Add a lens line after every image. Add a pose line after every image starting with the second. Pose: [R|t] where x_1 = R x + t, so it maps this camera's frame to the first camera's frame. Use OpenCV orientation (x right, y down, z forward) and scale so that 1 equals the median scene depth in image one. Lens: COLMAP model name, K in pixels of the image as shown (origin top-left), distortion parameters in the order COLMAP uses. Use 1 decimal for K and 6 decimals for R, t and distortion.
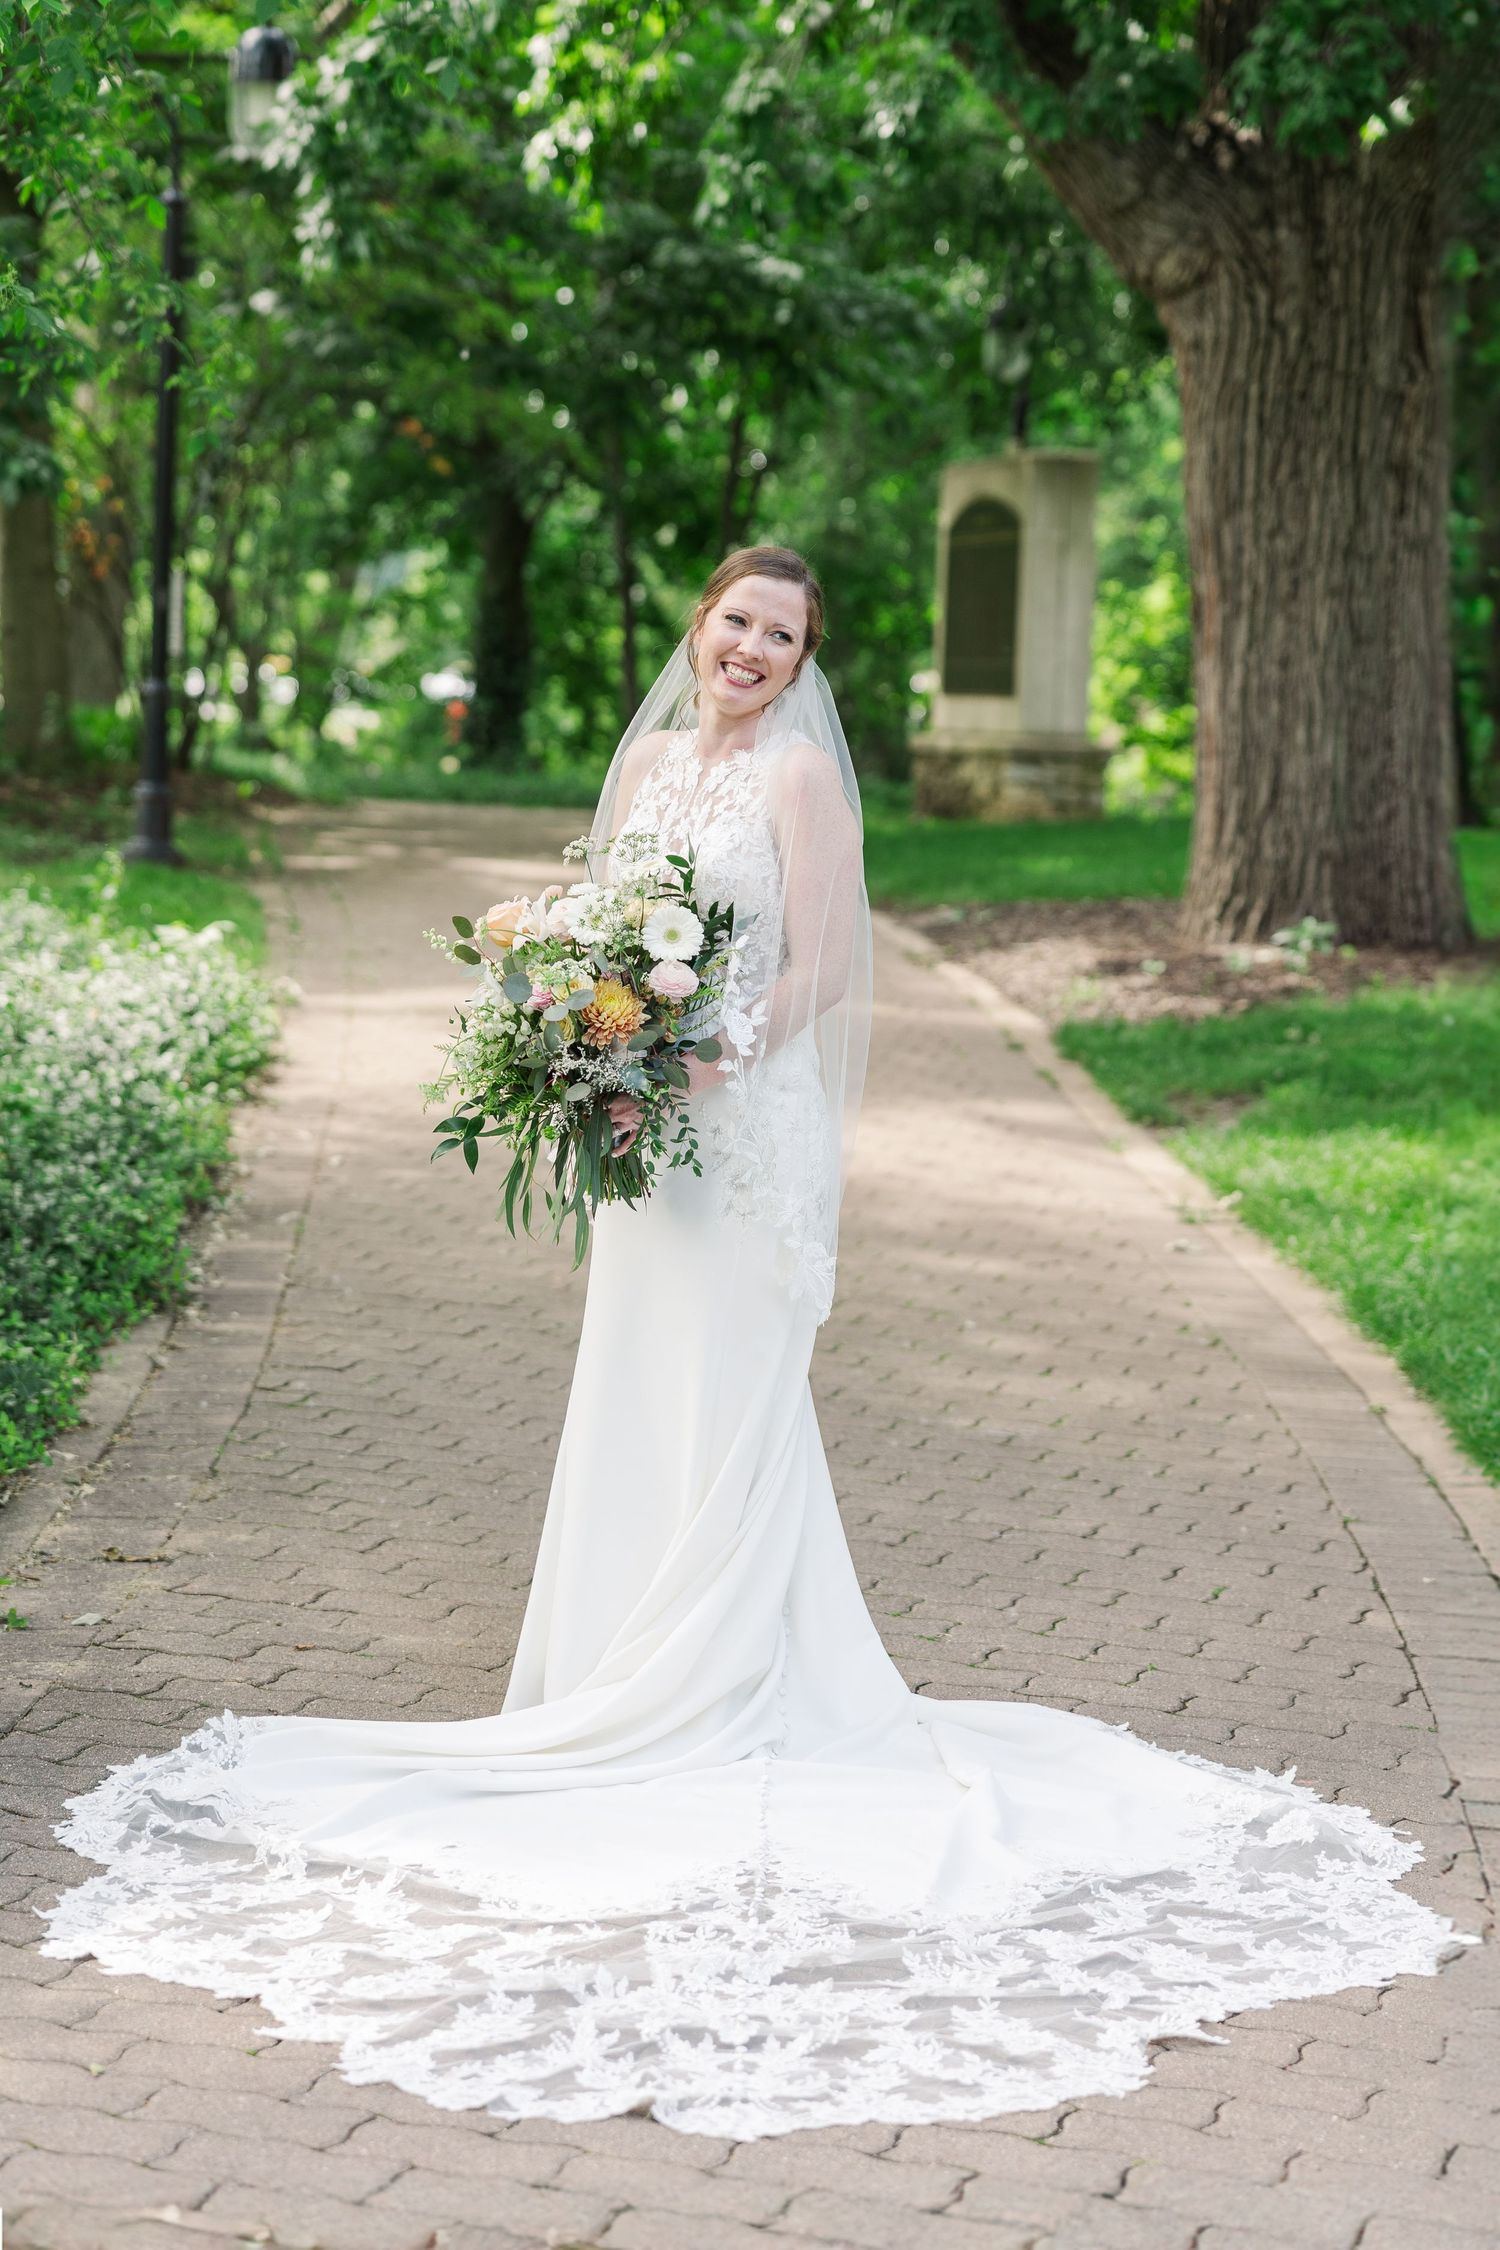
lens RADIAL K [[4647.4, 0, 750.0], [0, 4647.4, 1125.0], [0, 0, 1]] dist [0.016745, -0.046025]
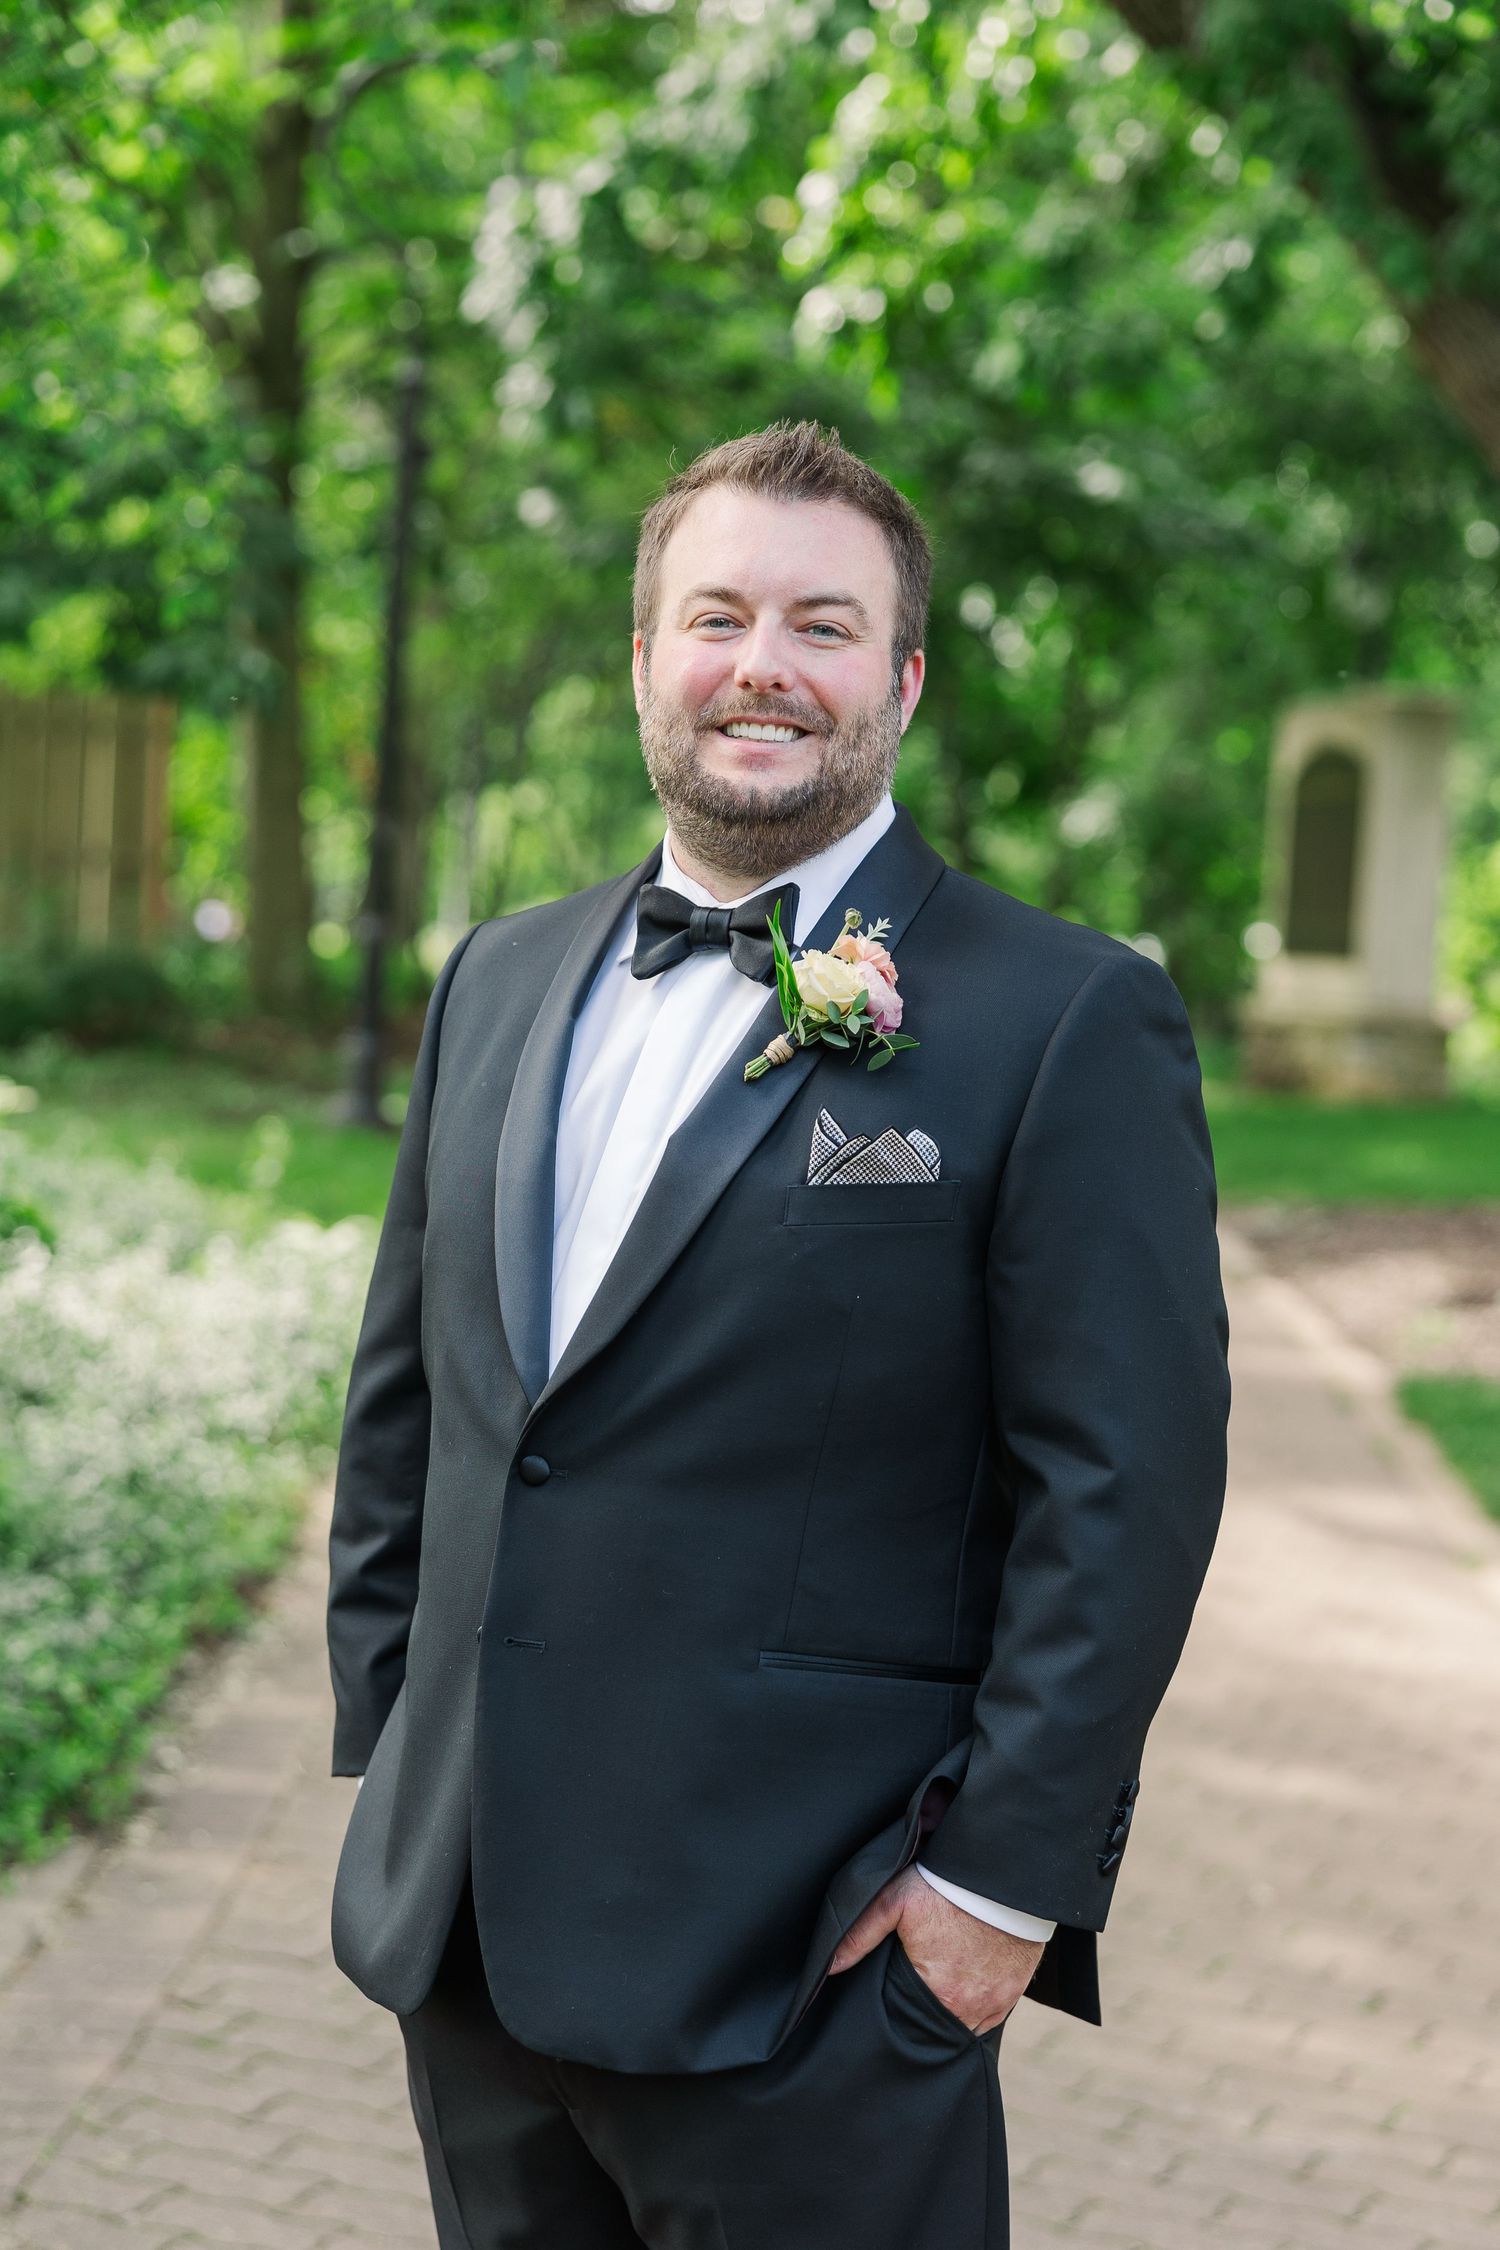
lens RADIAL K [[4216.5, 0, 754.0], [0, 4216.5, 1179.5], [0, 0, 1]] dist [0.009690, -0.033615]
pose [[0.995980, 0.033325, -0.083147, 0.013558], [-0.036265, 0.998760, -0.034098, -0.025212], [0.081907, 0.036976, 0.995954, 0.242340]]
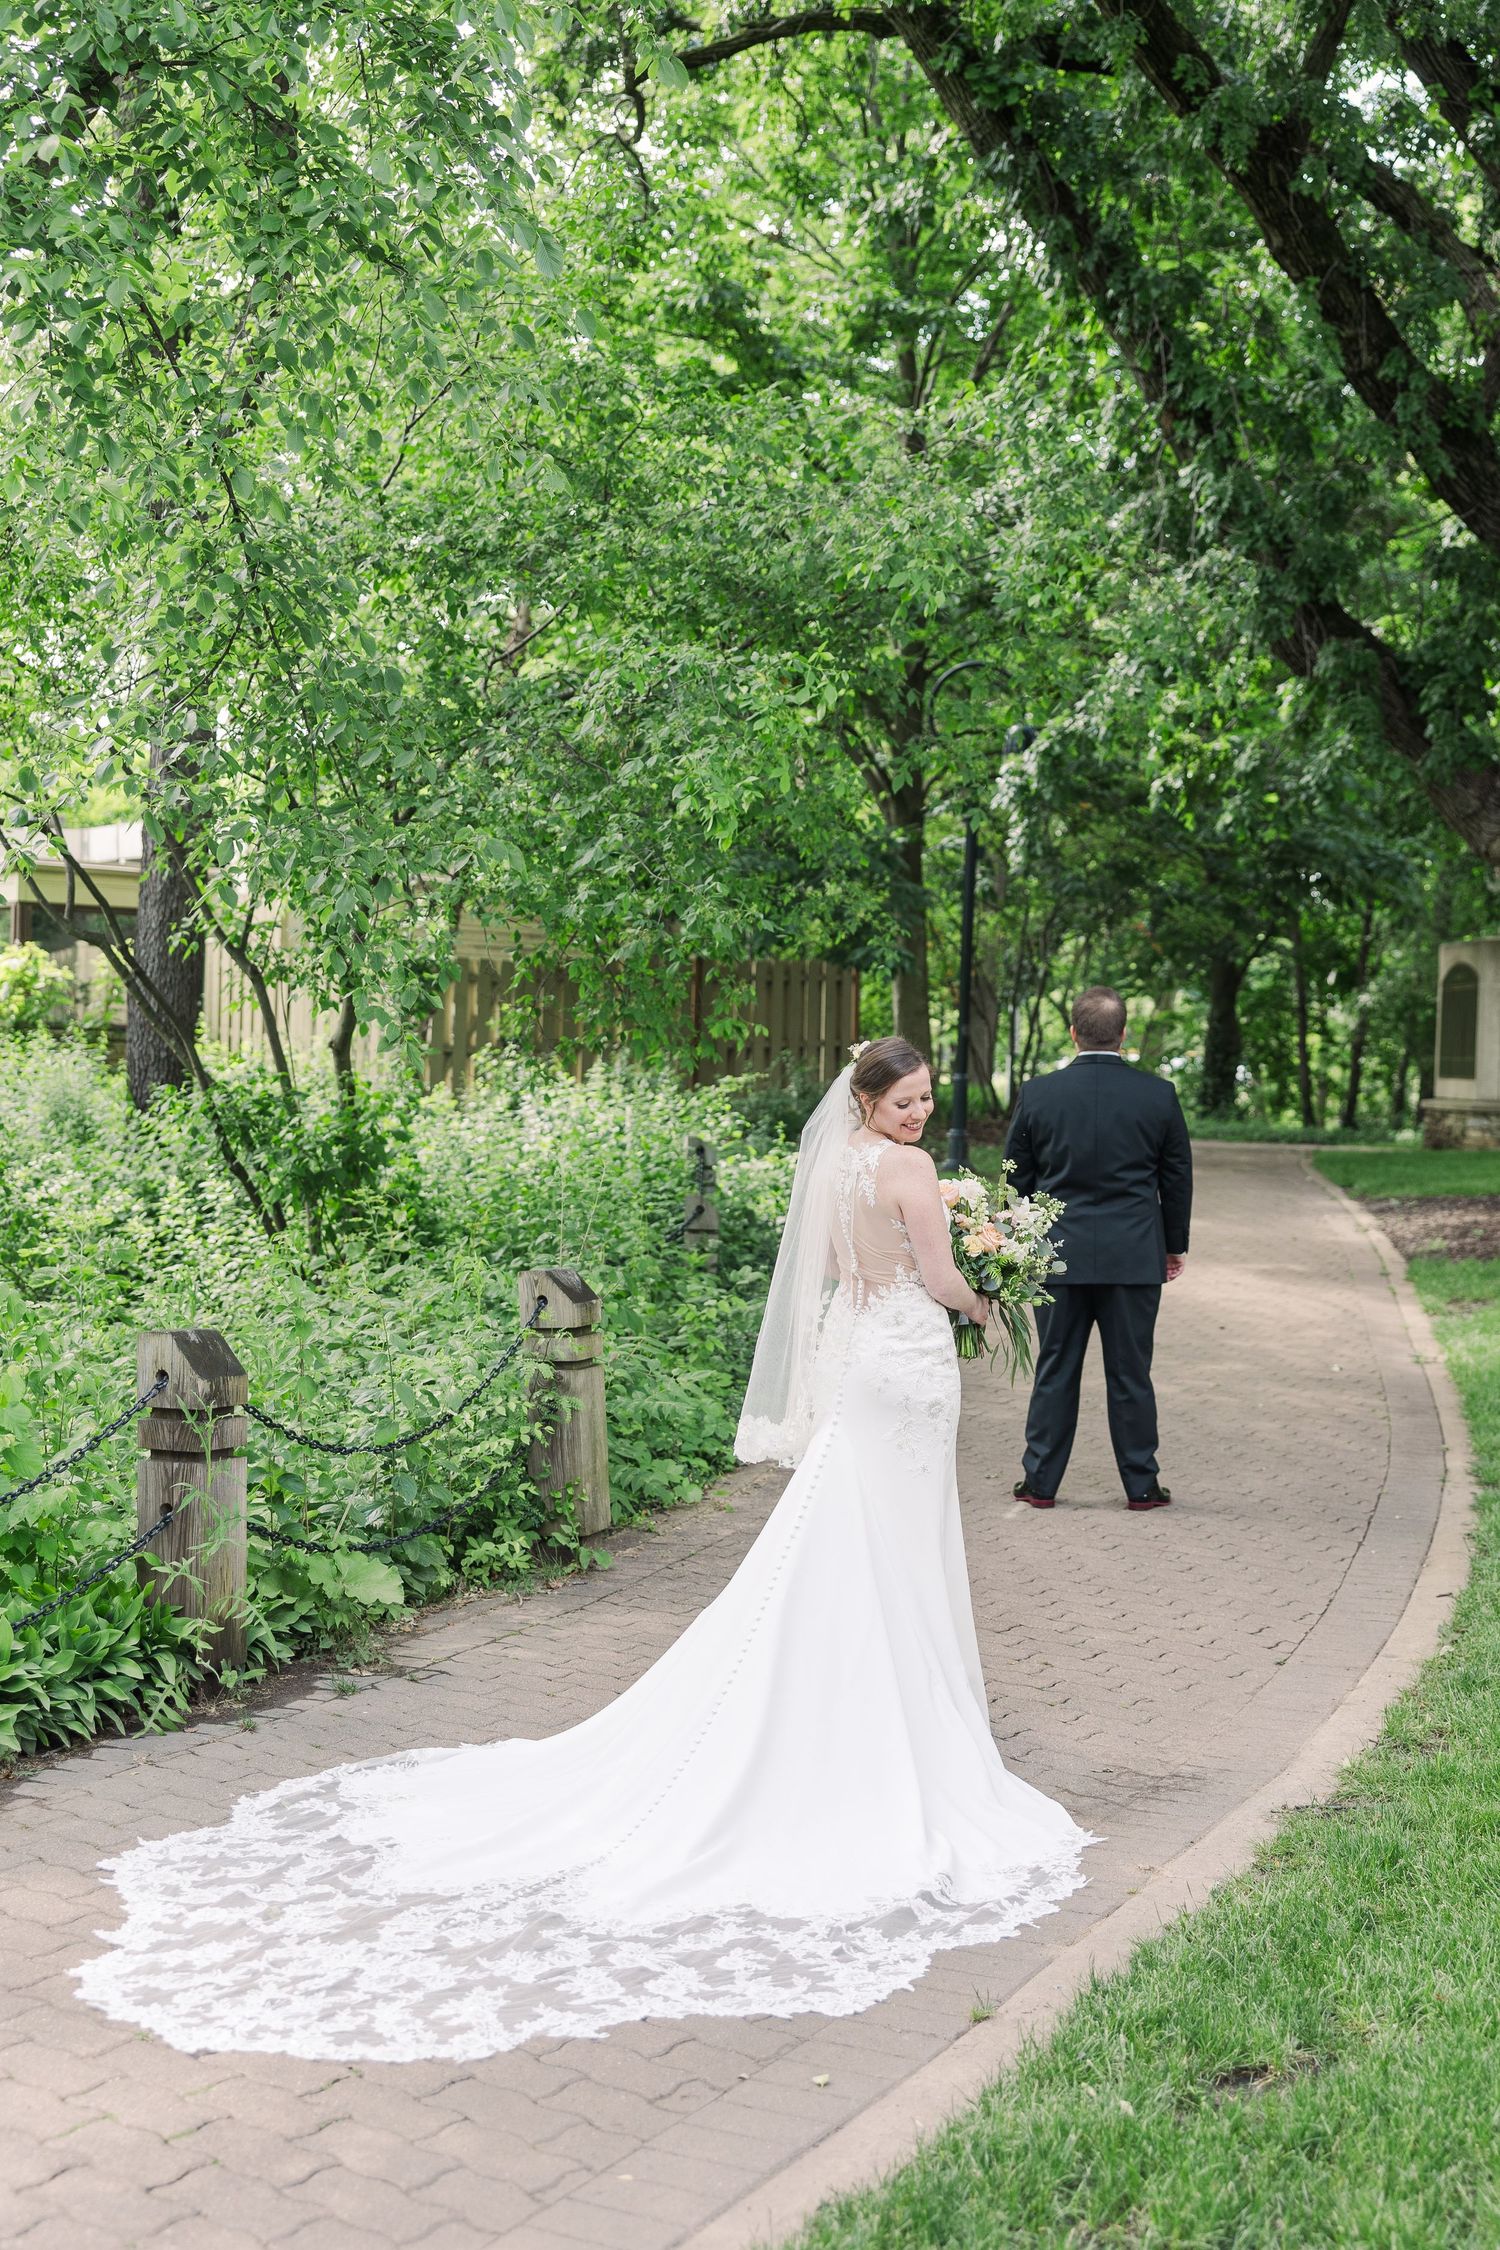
lens RADIAL K [[3032.3, 0, 750.0], [0, 3032.3, 1125.0], [0, 0, 1]] dist [0.009755, 0.003925]
pose [[0.968741, 0.000844, -0.248075, 0.102662], [-0.018697, 0.997398, -0.069621, 0.011504], [0.247371, 0.072083, 0.966236, -0.206187]]
